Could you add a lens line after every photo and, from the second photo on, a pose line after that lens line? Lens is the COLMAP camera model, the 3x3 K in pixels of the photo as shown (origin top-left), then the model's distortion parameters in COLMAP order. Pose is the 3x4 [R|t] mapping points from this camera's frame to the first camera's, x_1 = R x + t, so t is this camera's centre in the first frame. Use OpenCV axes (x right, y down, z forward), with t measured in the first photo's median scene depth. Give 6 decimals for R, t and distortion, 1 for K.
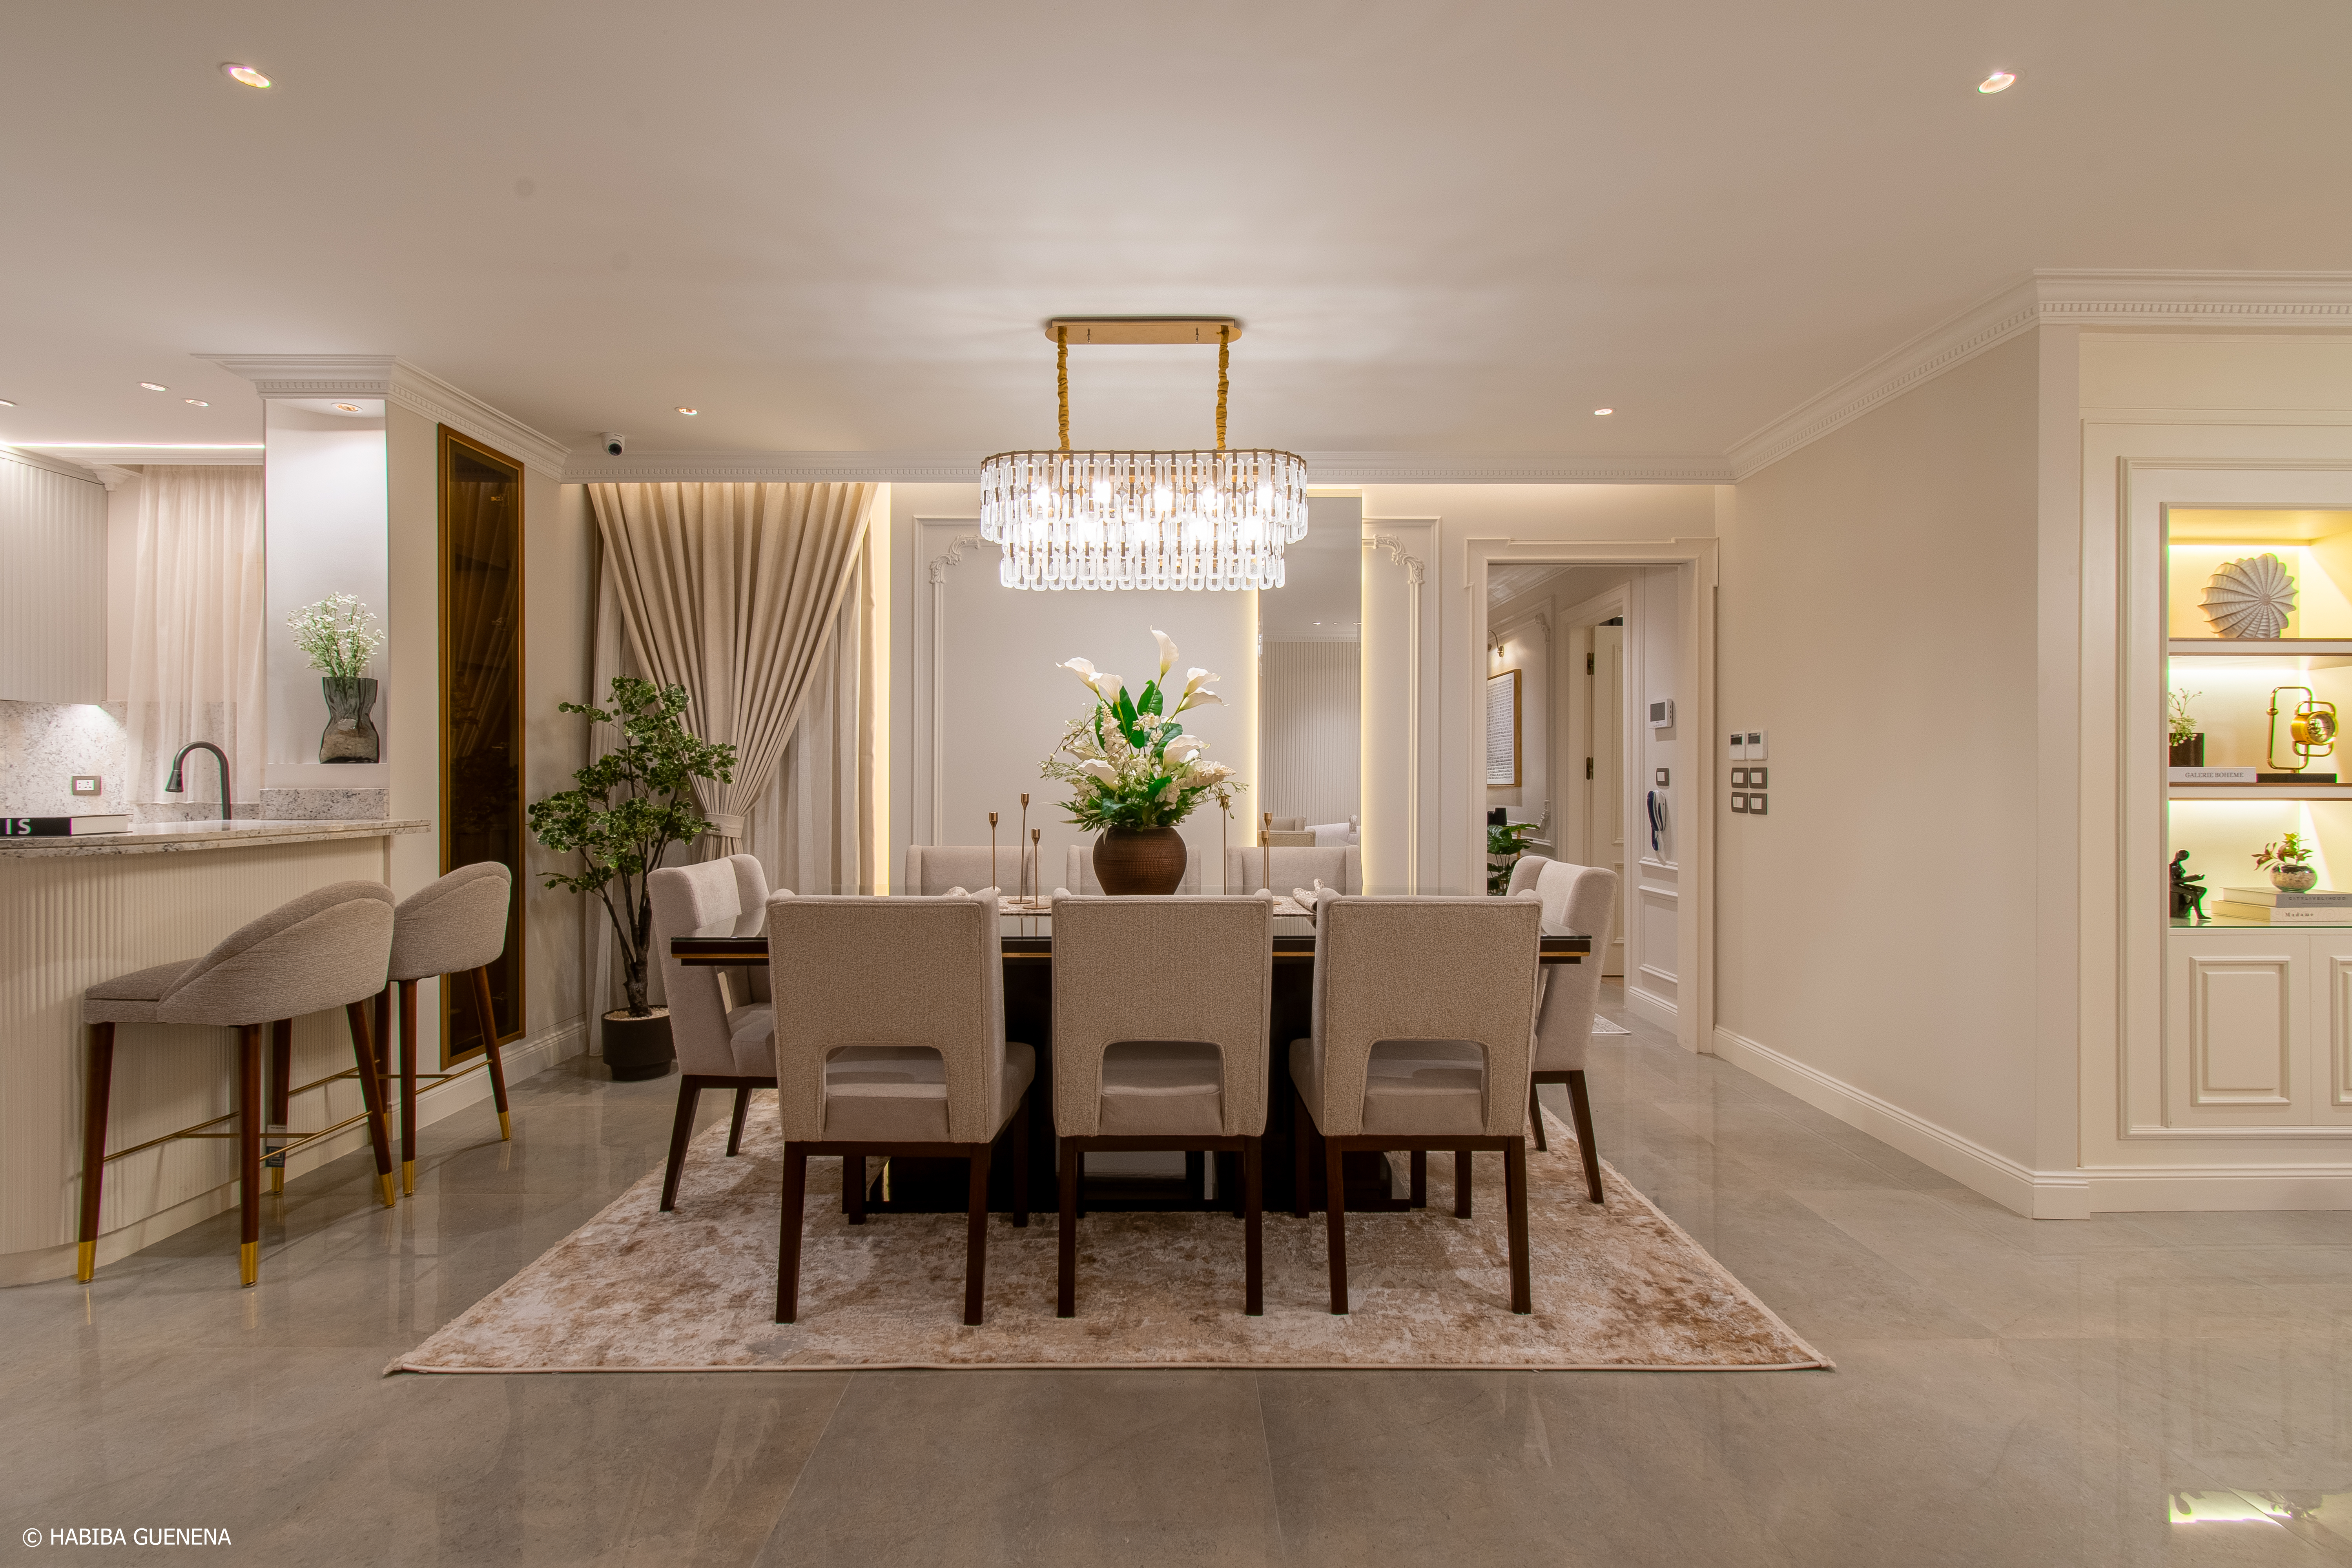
lens RADIAL K [[1072.1, 0, 1176.6], [0, 1072.1, 775.0], [0, 0, 1]] dist [0.009556, -0.000980]
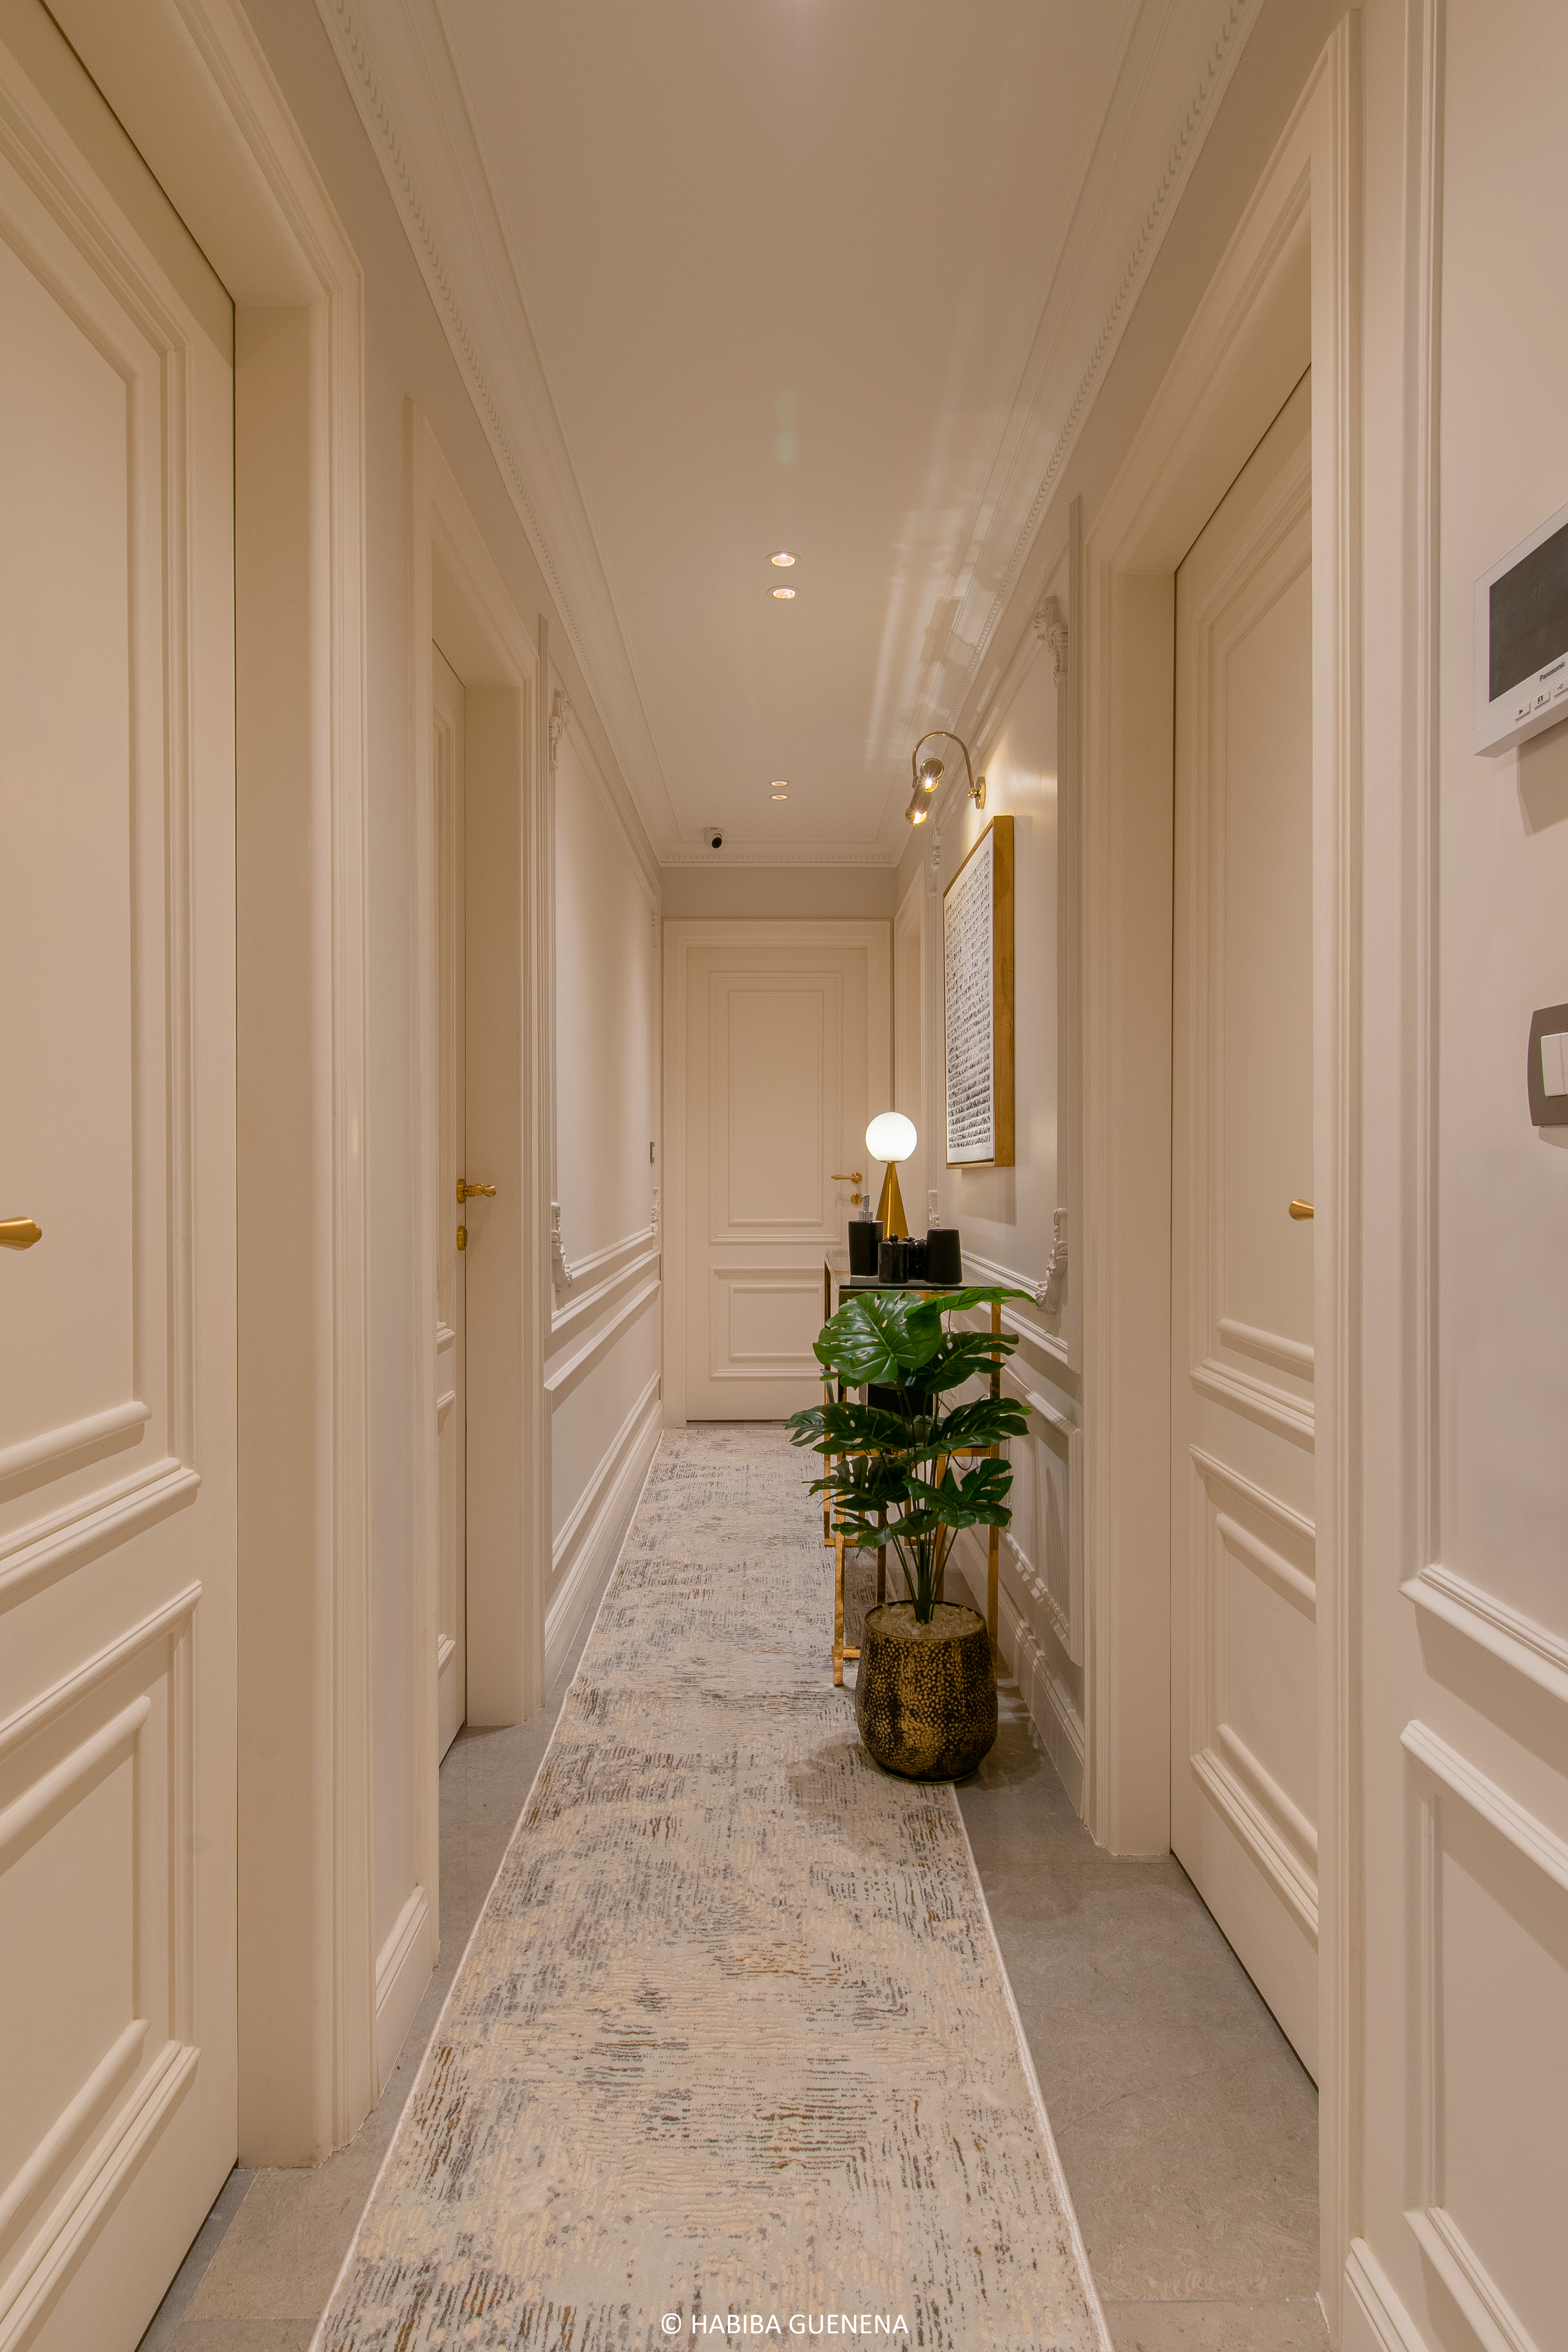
lens RADIAL K [[1222.7, 0, 784.4], [0, 1222.7, 1171.4], [0, 0, 1]] dist [0.000159, 0.000010]
pose [[0.999979, -0.002446, -0.006046, 0.250128], [0.002509, 0.999942, 0.010482, 0.008302], [0.006020, -0.010497, 0.999927, 0.610438]]
